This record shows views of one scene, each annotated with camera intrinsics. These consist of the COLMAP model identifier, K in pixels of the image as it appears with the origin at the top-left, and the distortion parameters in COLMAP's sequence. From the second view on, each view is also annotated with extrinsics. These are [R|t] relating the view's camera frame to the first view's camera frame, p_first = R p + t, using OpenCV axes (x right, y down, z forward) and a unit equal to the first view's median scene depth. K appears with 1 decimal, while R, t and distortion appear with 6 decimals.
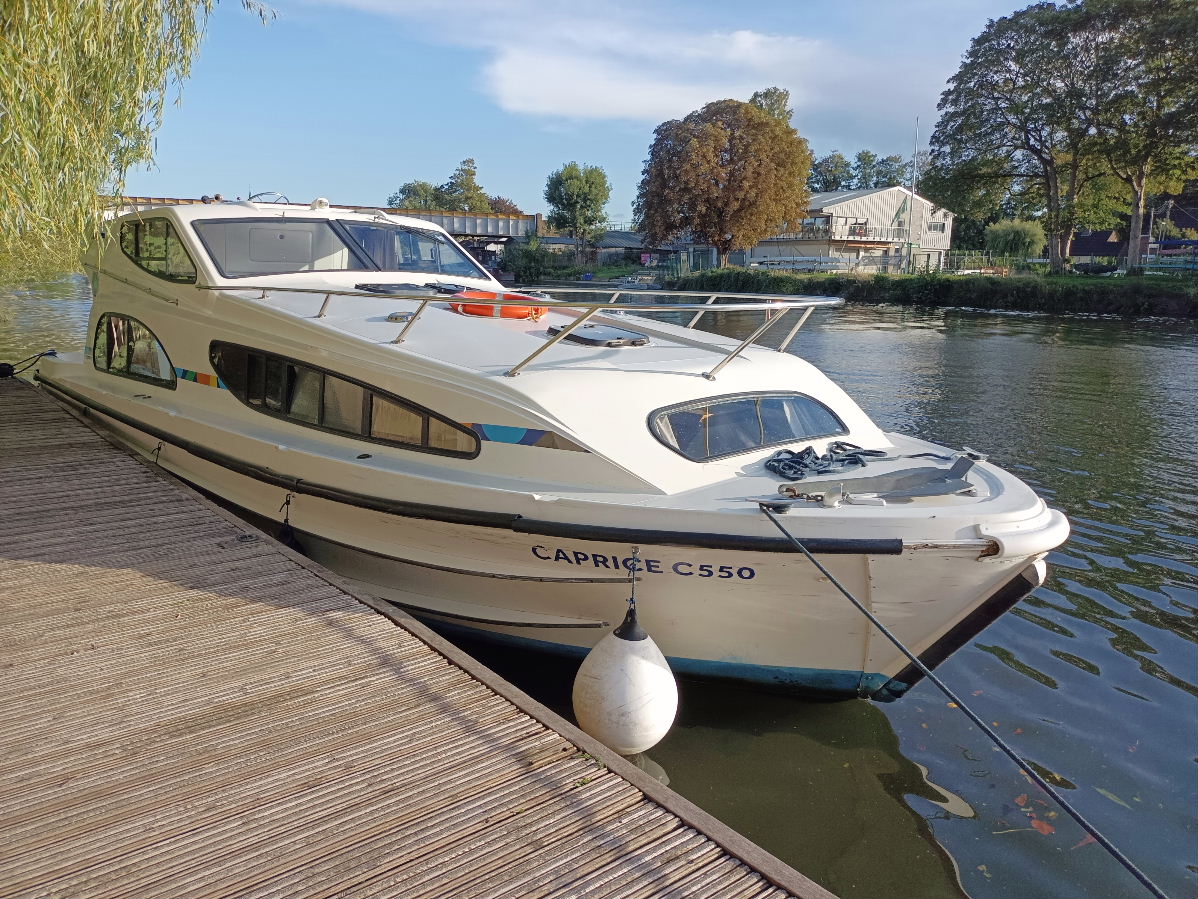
lens RADIAL K [[901.8, 0, 600.0], [0, 901.8, 457.5], [0, 0, 1]] dist [0.068134, -0.025824]
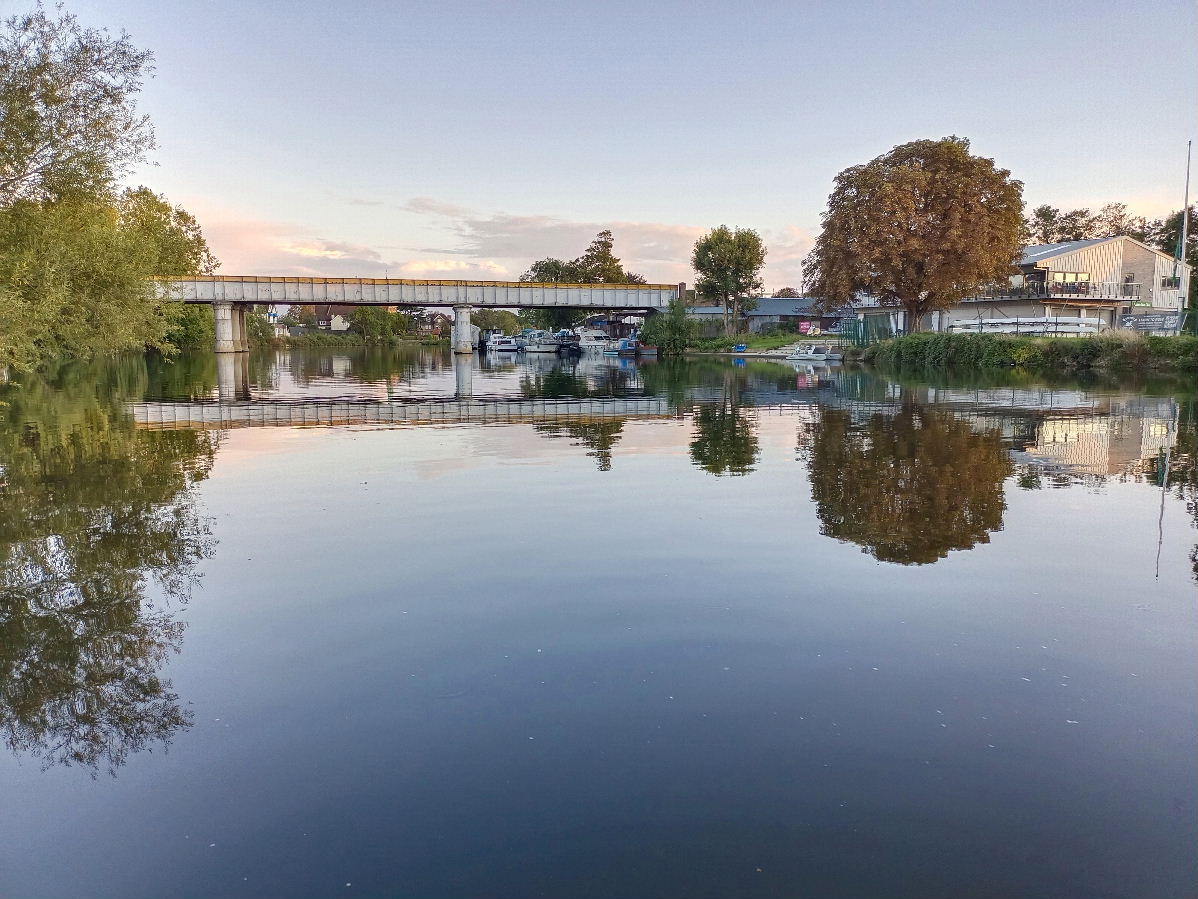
lens RADIAL K [[901.8, 0, 600.4], [0, 901.8, 447.5], [0, 0, 1]] dist [0.068134, -0.025824]
pose [[0.991500, -0.002238, -0.130086, -0.036092], [-0.009793, 0.995732, -0.091770, -0.018631], [0.129736, 0.092264, 0.987247, 0.107978]]
